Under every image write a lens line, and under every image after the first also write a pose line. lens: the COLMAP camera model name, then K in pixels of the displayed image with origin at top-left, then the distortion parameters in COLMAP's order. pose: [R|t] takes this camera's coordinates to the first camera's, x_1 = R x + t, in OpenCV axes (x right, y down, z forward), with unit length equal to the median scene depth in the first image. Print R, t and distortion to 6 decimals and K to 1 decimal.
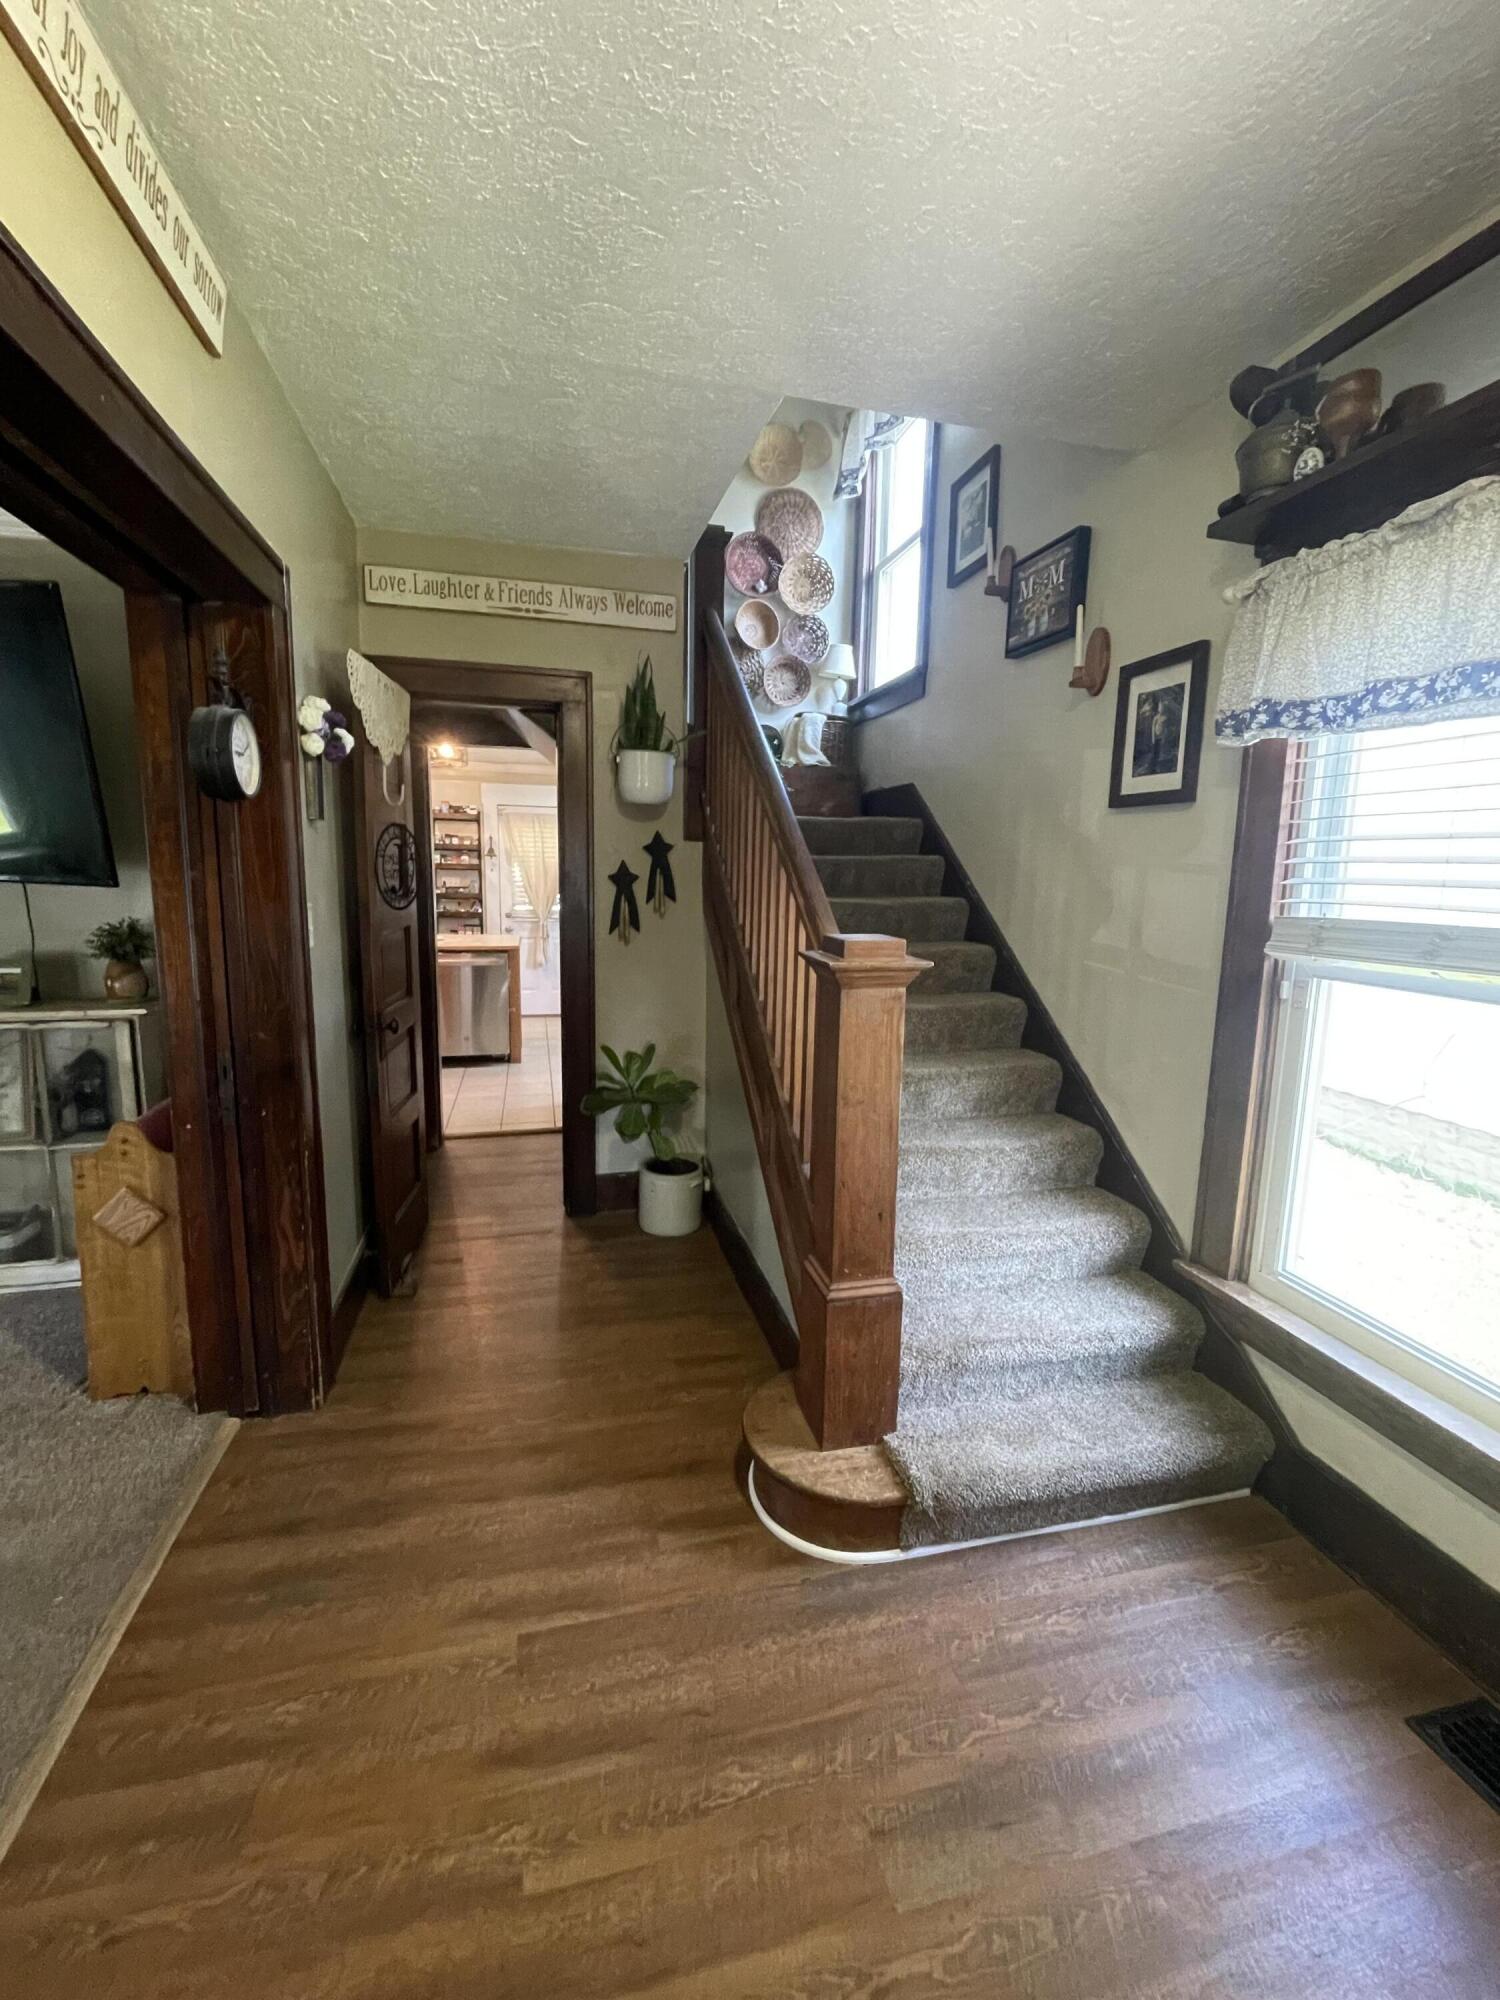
lens RADIAL K [[816.4, 0, 743.3], [0, 816.4, 991.5], [0, 0, 1]] dist [-0.007818, -0.000818]
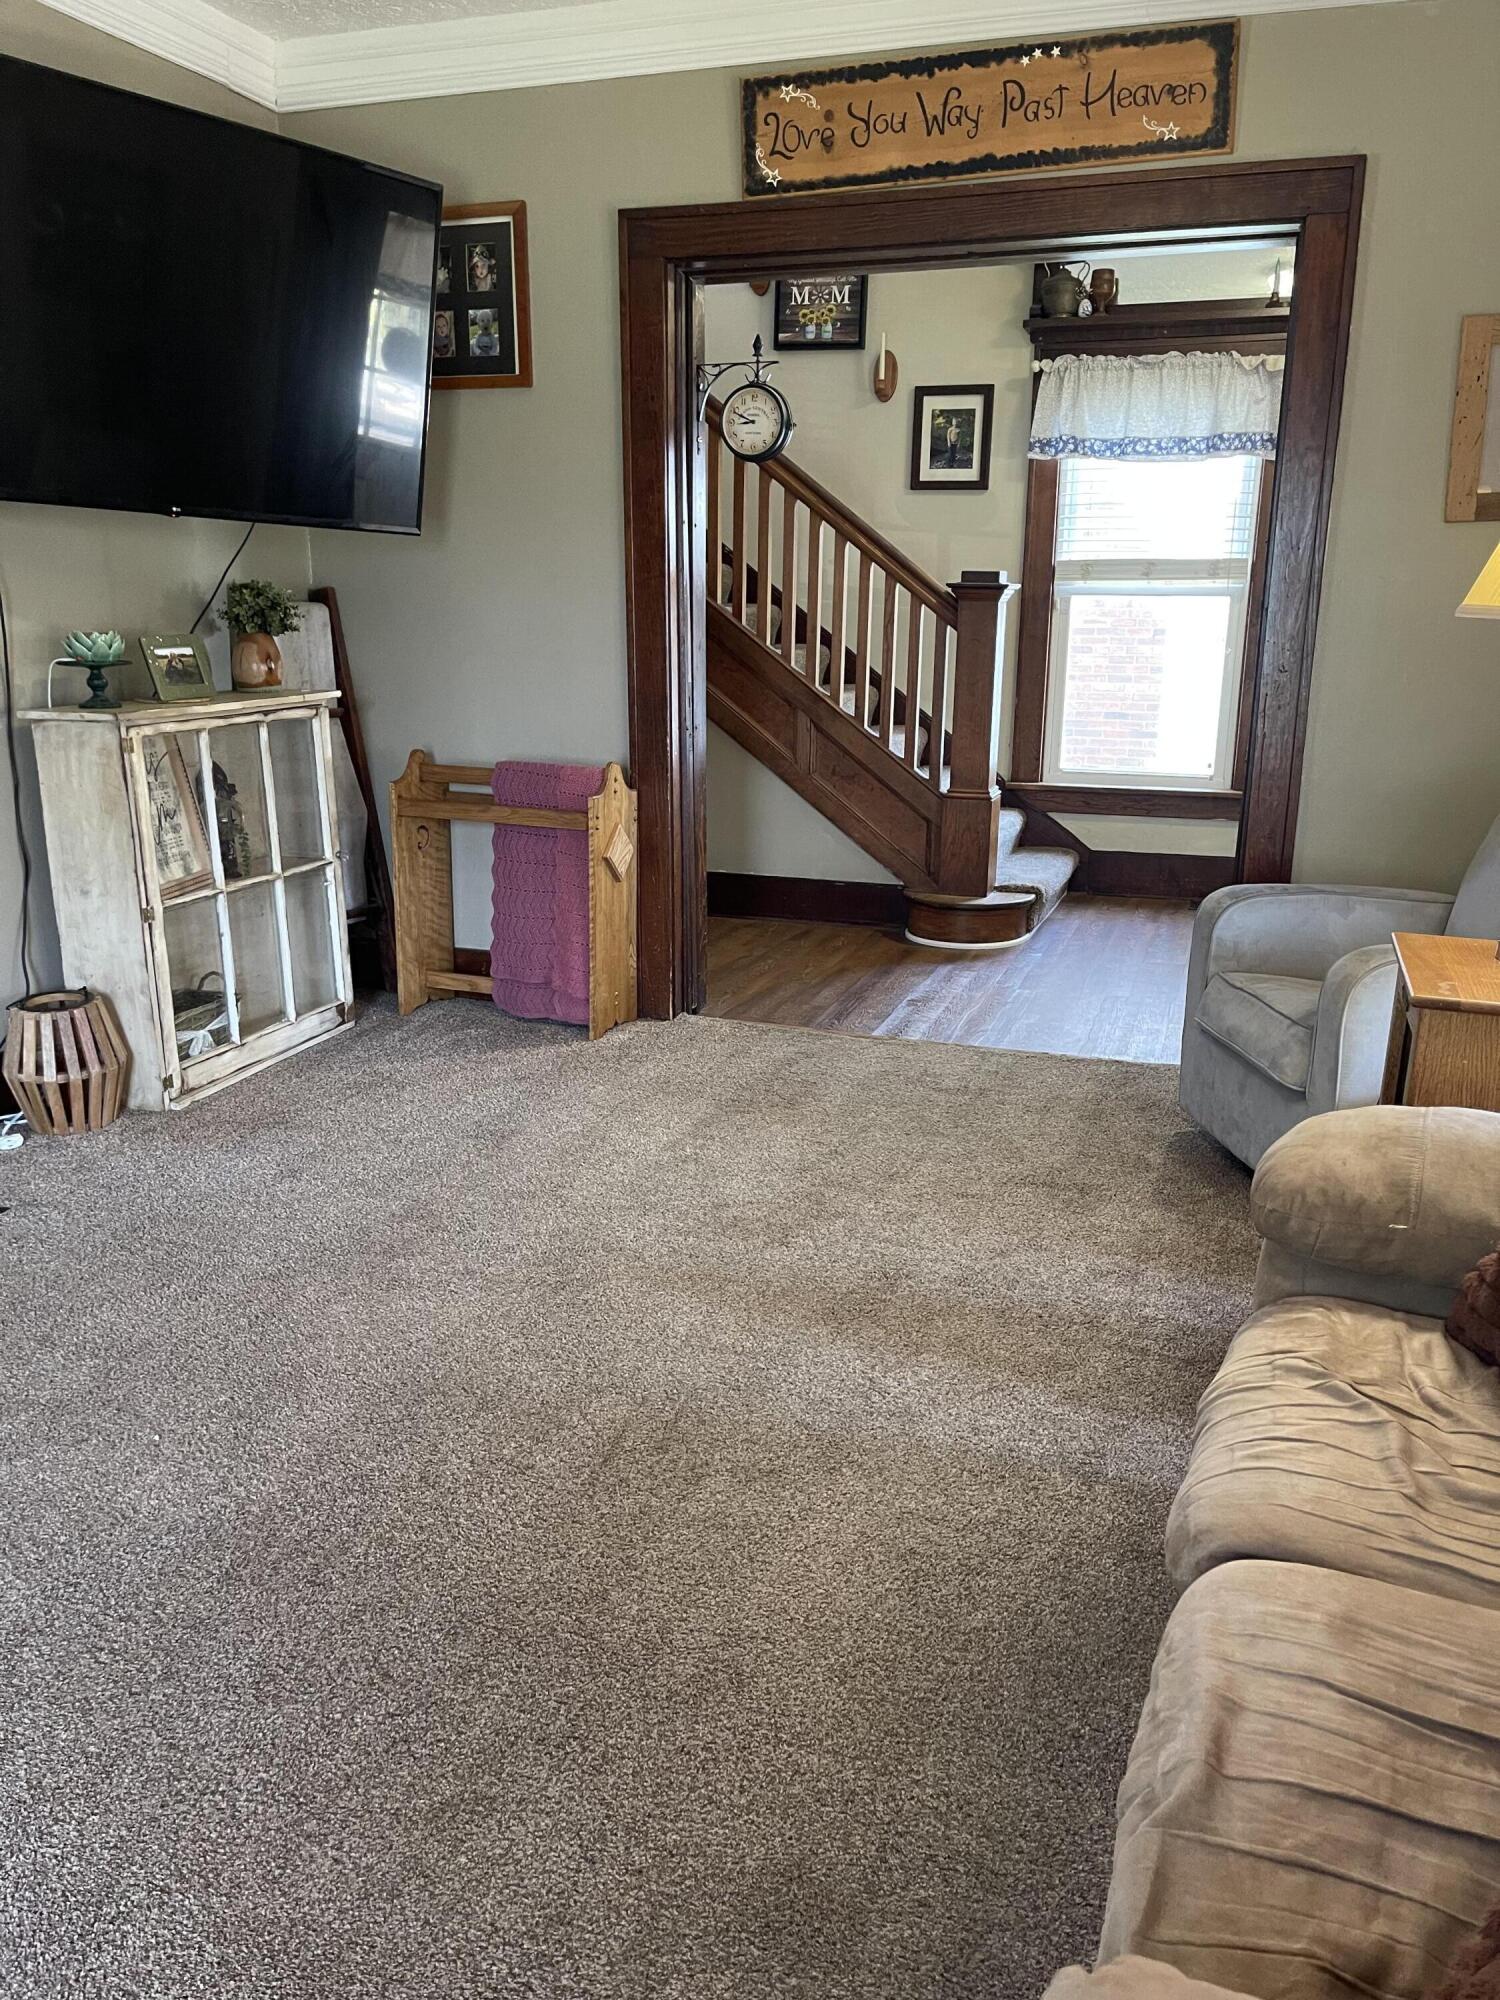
lens RADIAL K [[1447.9, 0, 744.0], [0, 1447.9, 1004.2], [0, 0, 1]] dist [0.013203, 0.003073]
pose [[0.554697, -0.239758, 0.796761, -2.016955], [0.127373, 0.970766, 0.203444, 0.095154], [-0.822246, -0.011364, 0.569019, -0.208990]]
